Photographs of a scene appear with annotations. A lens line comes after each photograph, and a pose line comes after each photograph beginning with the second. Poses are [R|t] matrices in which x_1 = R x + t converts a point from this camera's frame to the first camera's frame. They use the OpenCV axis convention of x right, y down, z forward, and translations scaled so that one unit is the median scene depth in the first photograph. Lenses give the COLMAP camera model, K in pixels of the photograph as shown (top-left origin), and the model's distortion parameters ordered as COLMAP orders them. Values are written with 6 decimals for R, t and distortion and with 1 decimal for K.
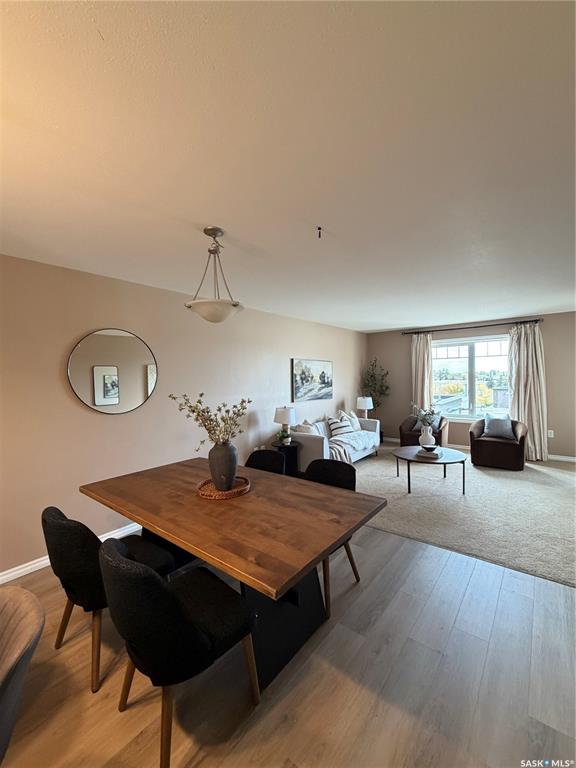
lens RADIAL K [[319.3, 0, 287.7], [0, 319.3, 384.5], [0, 0, 1]] dist [-0.001165, 0.000552]
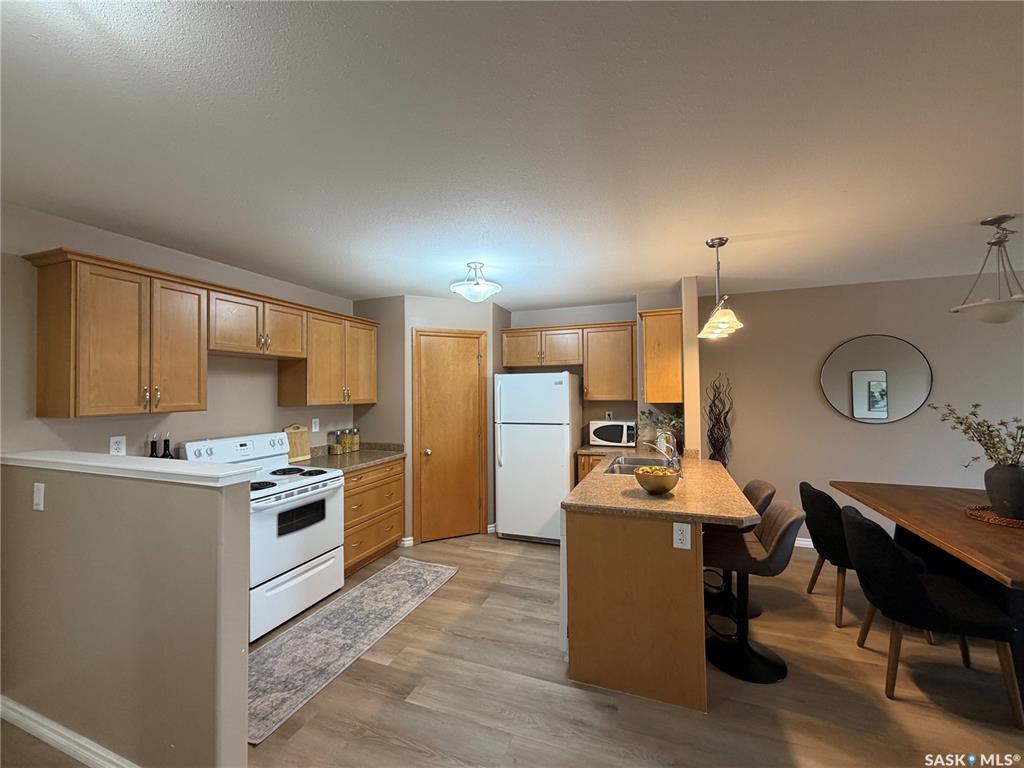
lens RADIAL K [[406.8, 0, 509.6], [0, 406.8, 384.7], [0, 0, 1]] dist [-0.000154, 0.000144]
pose [[0.310365, 0.002840, -0.950613, 0.158952], [-0.020694, 0.999779, -0.003769, 0.001604], [0.950392, 0.020841, 0.310355, -0.232364]]
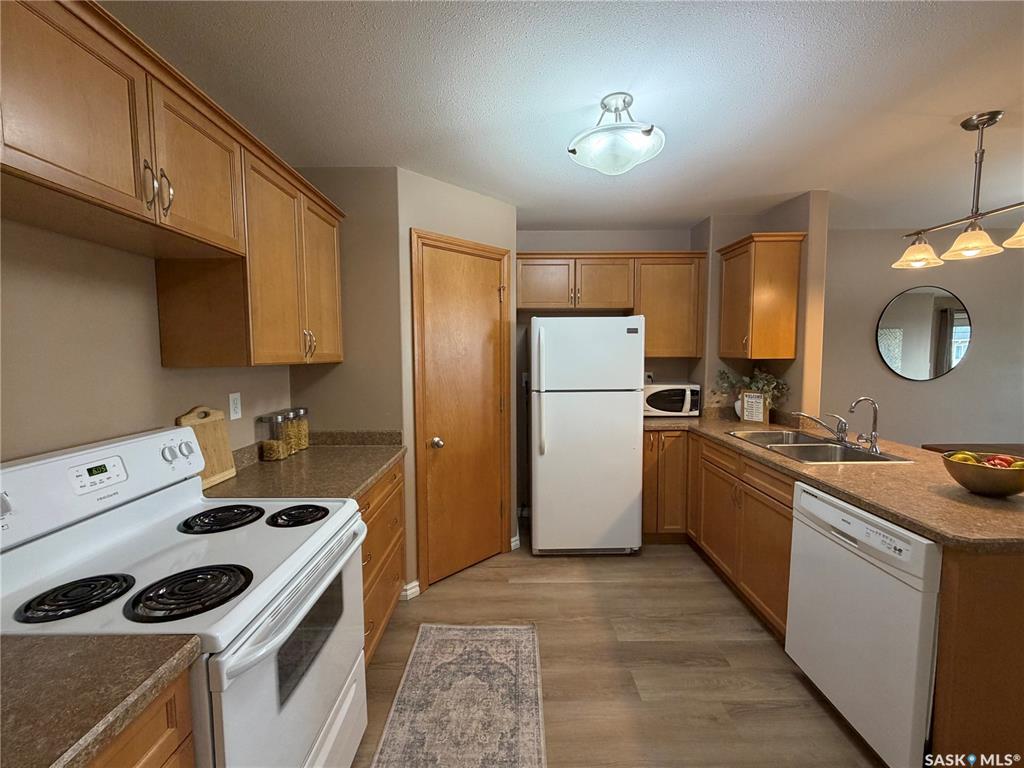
lens RADIAL K [[425.8, 0, 512.6], [0, 425.8, 384.7], [0, 0, 1]] dist [-0.001165, 0.000552]
pose [[0.629475, 0.074927, -0.773400, -0.183054], [-0.026084, 0.996817, 0.075342, 0.023973], [0.776583, -0.027253, 0.629425, -0.374670]]
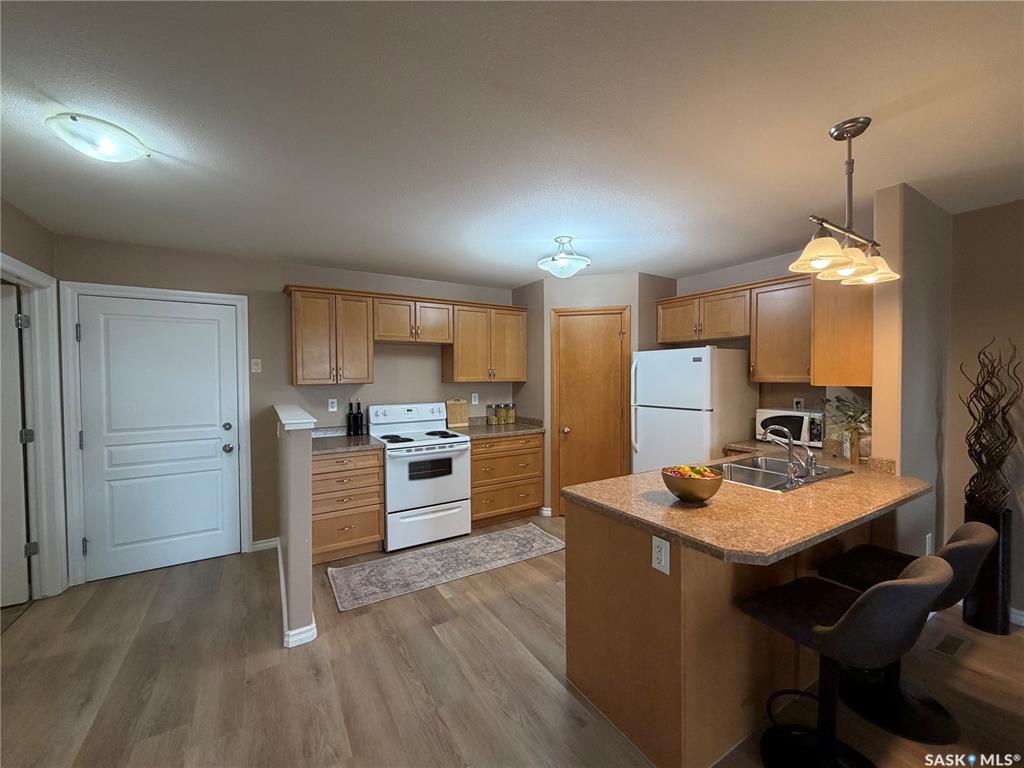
lens RADIAL K [[406.8, 0, 509.6], [0, 406.8, 384.7], [0, 0, 1]] dist [-0.000154, 0.000144]
pose [[-0.340057, 0.044618, -0.939346, 0.153854], [-0.010599, 0.998629, 0.051271, 0.002406], [0.940345, 0.027391, -0.339118, 0.019737]]
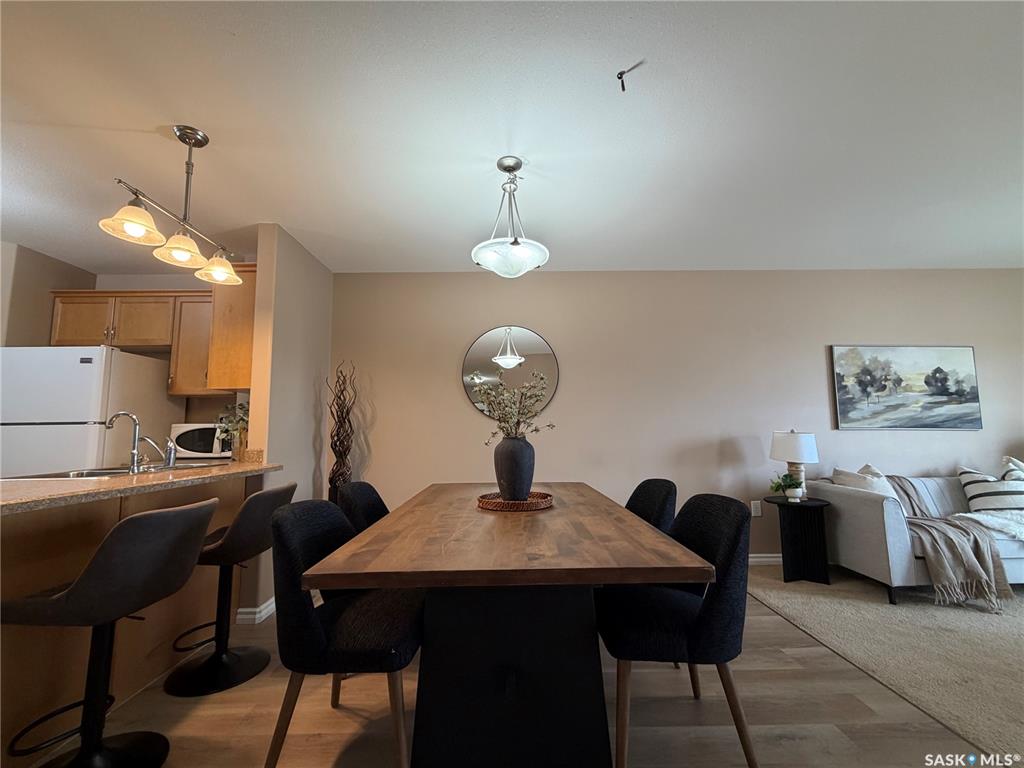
lens RADIAL K [[425.8, 0, 512.6], [0, 425.8, 384.7], [0, 0, 1]] dist [-0.001165, 0.000552]
pose [[0.634286, -0.071317, -0.769802, 0.208198], [-0.019874, 0.993903, -0.108454, 0.066662], [0.772843, 0.084090, 0.629002, 0.151537]]
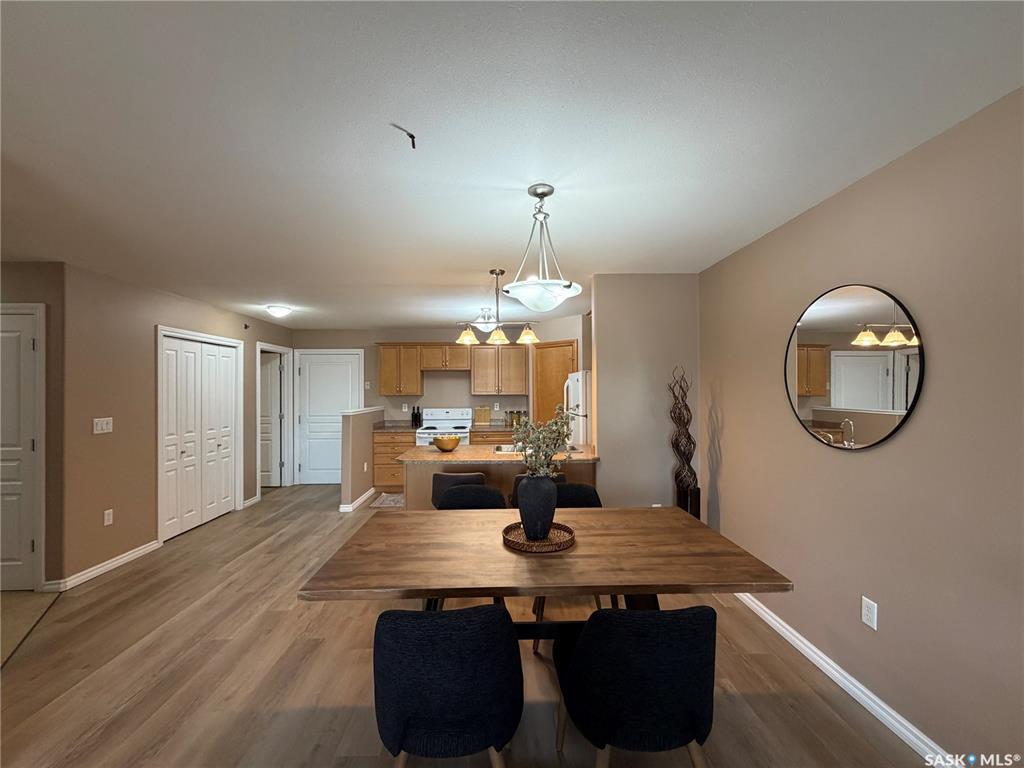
lens RADIAL K [[425.8, 0, 512.6], [0, 425.8, 384.7], [0, 0, 1]] dist [-0.001165, 0.000552]
pose [[-0.757967, 0.018057, -0.652043, 0.184881], [0.005264, 0.999754, 0.021566, -0.017377], [0.652271, 0.012914, -0.757875, 0.663296]]
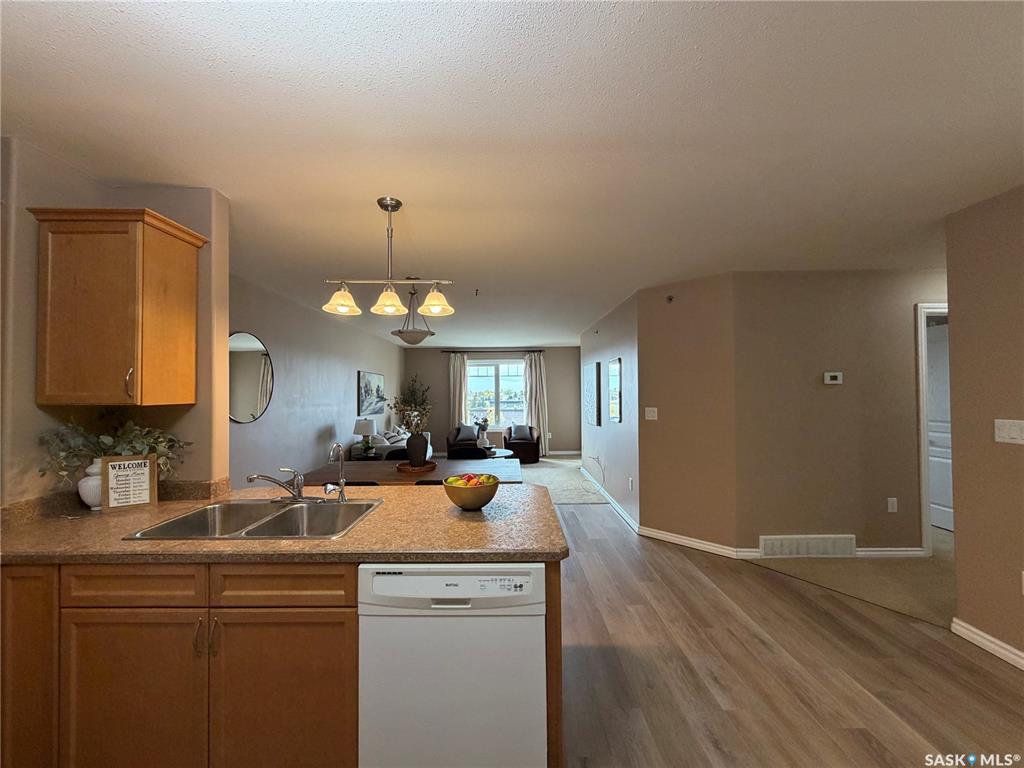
lens RADIAL K [[406.8, 0, 509.6], [0, 406.8, 384.7], [0, 0, 1]] dist [-0.000154, 0.000144]
pose [[0.778938, 0.025390, 0.626587, -0.384258], [0.008180, 0.998684, -0.050637, 0.026309], [-0.627048, 0.044569, 0.777705, -0.234027]]
